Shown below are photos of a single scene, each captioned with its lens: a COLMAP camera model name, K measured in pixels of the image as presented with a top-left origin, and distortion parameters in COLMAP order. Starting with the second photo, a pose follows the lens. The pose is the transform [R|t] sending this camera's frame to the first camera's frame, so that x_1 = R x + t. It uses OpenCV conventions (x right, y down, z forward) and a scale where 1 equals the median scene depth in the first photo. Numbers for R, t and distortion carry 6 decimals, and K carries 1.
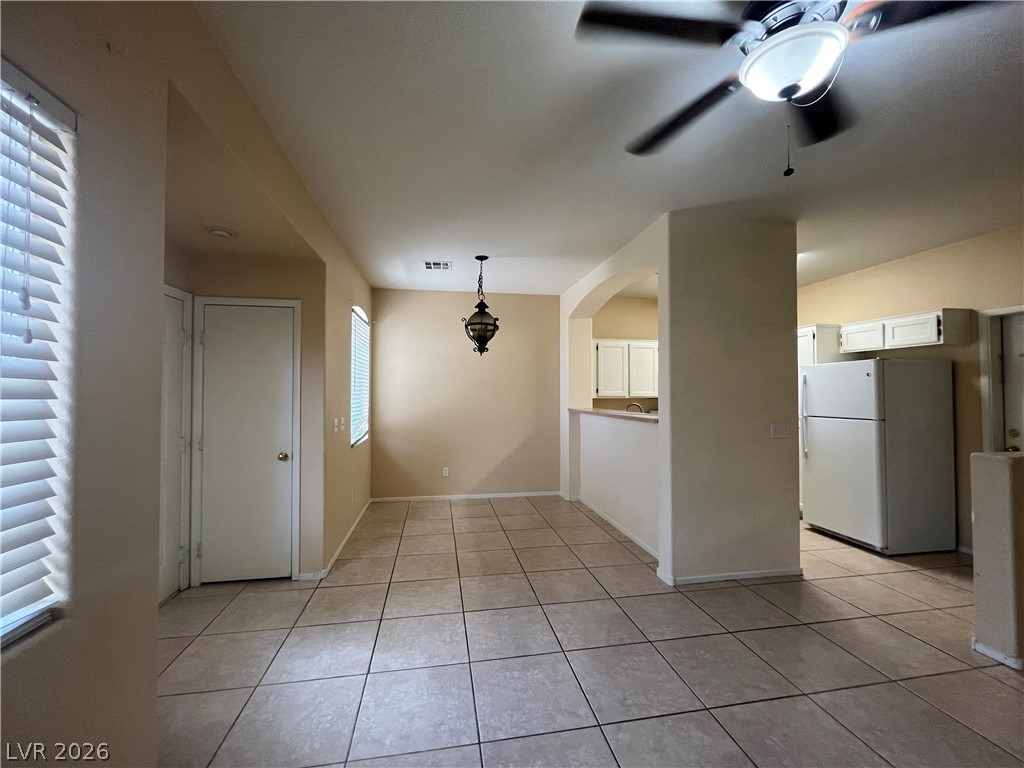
lens RADIAL K [[420.2, 0, 511.5], [0, 420.2, 382.5], [0, 0, 1]] dist [-0.002849, -0.000129]
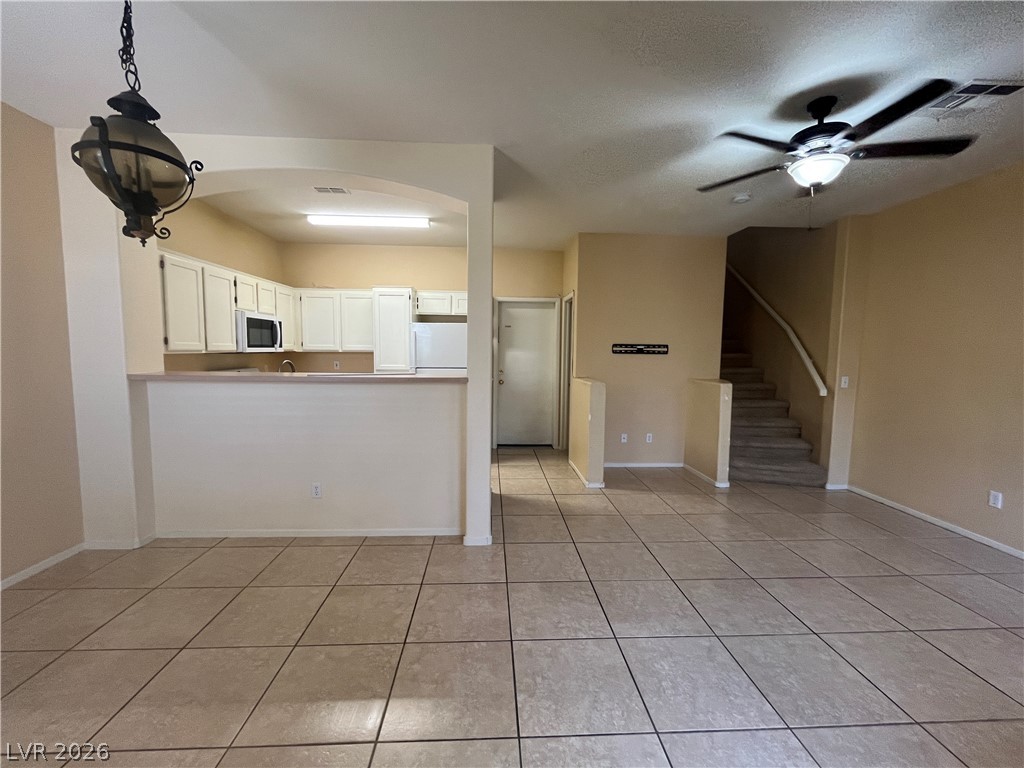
lens RADIAL K [[420.2, 0, 511.5], [0, 420.2, 382.5], [0, 0, 1]] dist [-0.002849, -0.000129]
pose [[0.123960, -0.076890, 0.989304, -0.520547], [-0.035306, 0.996020, 0.081836, 0.022115], [-0.991659, -0.045072, 0.120752, 0.789860]]
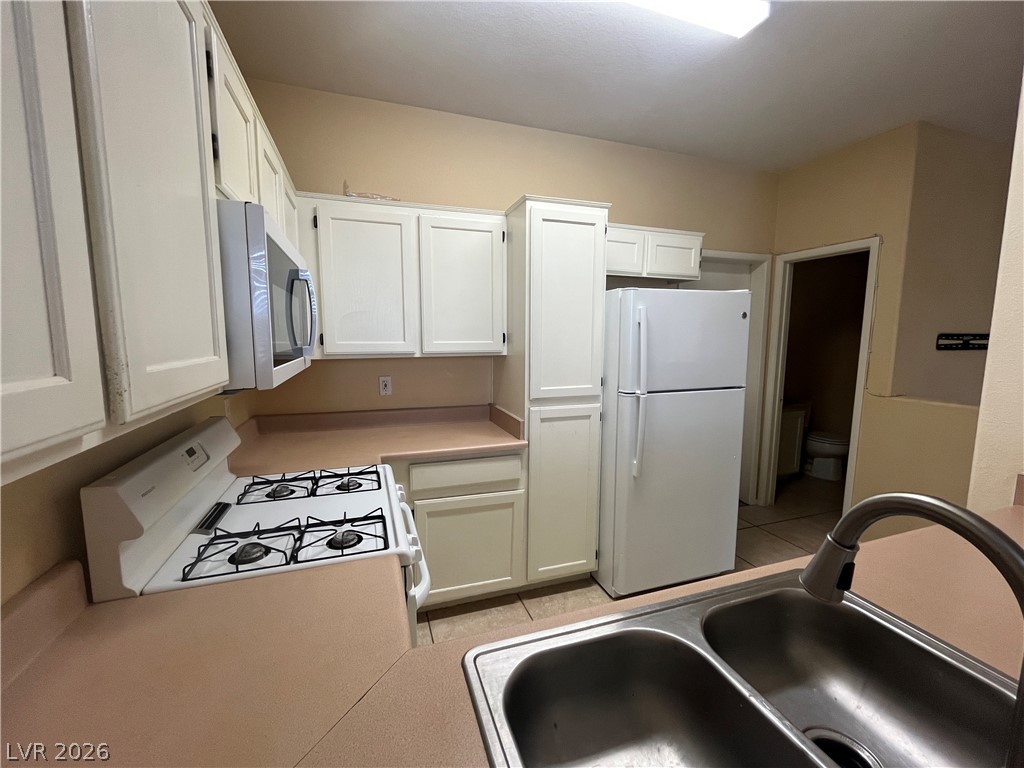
lens RADIAL K [[420.2, 0, 511.5], [0, 420.2, 382.5], [0, 0, 1]] dist [-0.002849, -0.000129]
pose [[-0.162450, -0.113931, 0.980117, 0.318063], [-0.025770, 0.993463, 0.111211, 0.021260], [-0.986380, -0.007191, -0.164324, 1.615347]]
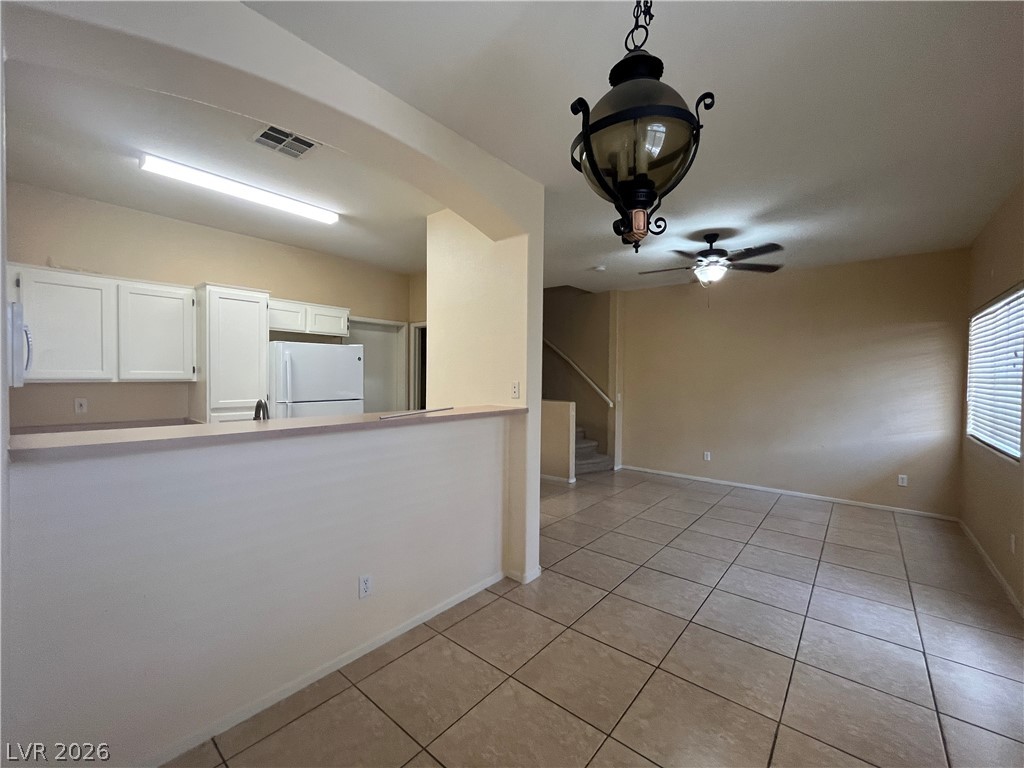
lens RADIAL K [[420.2, 0, 511.5], [0, 420.2, 382.5], [0, 0, 1]] dist [-0.002849, -0.000129]
pose [[-0.642480, -0.017941, 0.766093, -0.298374], [-0.028415, 0.999596, -0.000421, 0.036159], [-0.765776, -0.022039, -0.642730, 1.574838]]
